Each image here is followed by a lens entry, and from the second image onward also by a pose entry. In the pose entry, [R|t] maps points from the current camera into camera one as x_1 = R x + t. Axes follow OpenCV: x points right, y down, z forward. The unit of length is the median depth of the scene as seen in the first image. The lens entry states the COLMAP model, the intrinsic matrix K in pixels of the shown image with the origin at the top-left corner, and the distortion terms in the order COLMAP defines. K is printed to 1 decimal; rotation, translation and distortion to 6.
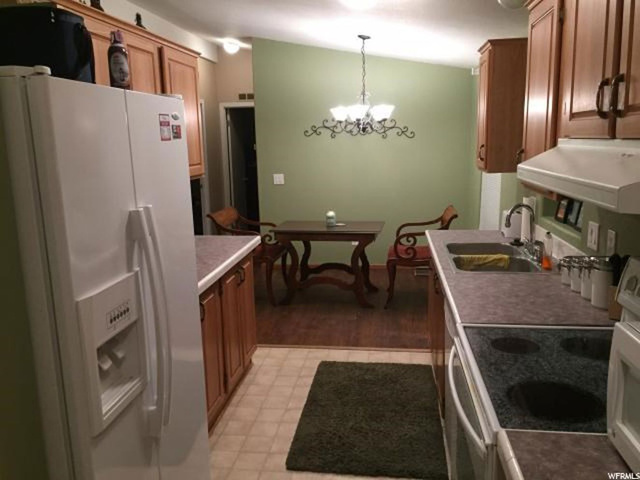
lens RADIAL K [[538.4, 0, 320.0], [0, 538.4, 240.0], [0, 0, 1]] dist [-0.005821, -0.007704]
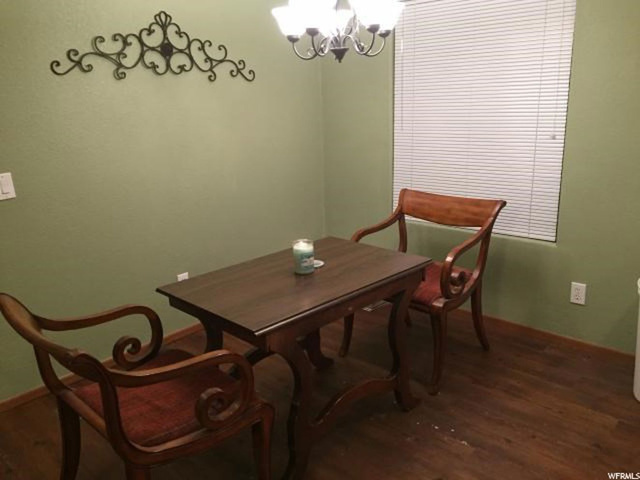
lens RADIAL K [[538.4, 0, 320.0], [0, 538.4, 240.0], [0, 0, 1]] dist [-0.005821, -0.007704]
pose [[0.568636, -0.219779, 0.792686, -0.267322], [0.167619, 0.974387, 0.149915, -0.098656], [-0.805331, 0.047622, 0.590910, 0.608174]]
